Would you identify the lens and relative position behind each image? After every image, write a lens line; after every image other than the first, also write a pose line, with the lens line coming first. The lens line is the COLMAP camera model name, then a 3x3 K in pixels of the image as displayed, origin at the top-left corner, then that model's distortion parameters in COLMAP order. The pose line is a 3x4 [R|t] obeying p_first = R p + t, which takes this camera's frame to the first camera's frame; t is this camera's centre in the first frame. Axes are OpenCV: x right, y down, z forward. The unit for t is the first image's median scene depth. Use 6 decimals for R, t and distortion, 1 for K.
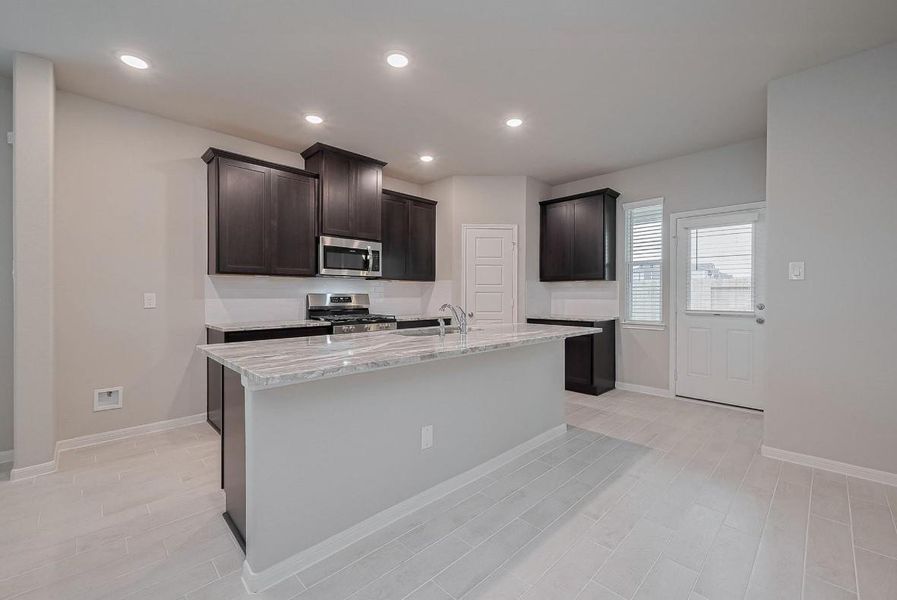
lens RADIAL K [[355.0, 0, 448.5], [0, 355.0, 300.0], [0, 0, 1]] dist [-0.000648, -0.000044]
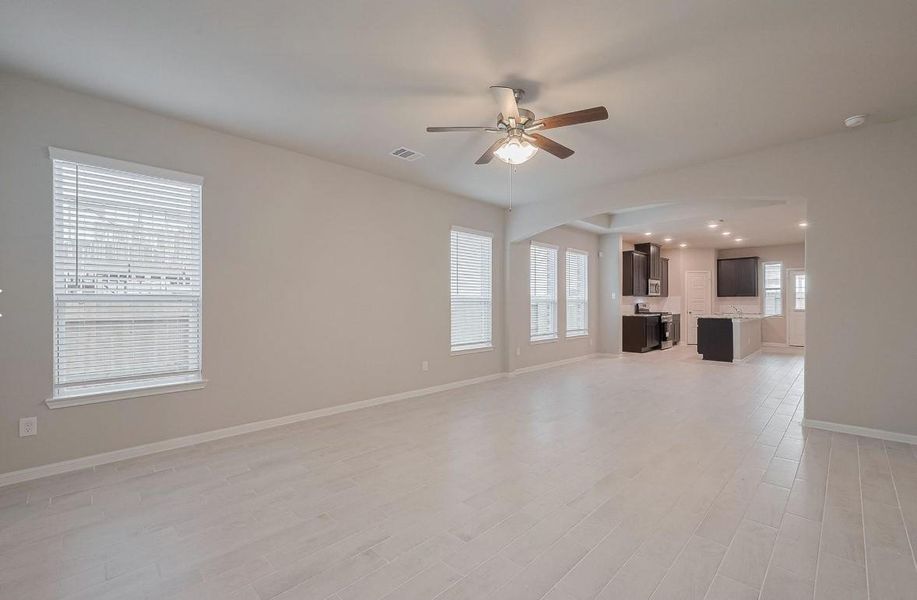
lens RADIAL K [[387.9, 0, 458.5], [0, 387.9, 300.0], [0, 0, 1]] dist [0.002468, 0.000095]
pose [[0.999768, -0.003564, 0.021262, -1.501656], [0.004123, 0.999644, -0.026347, 0.023715], [-0.021161, 0.026429, 0.999427, -1.430871]]
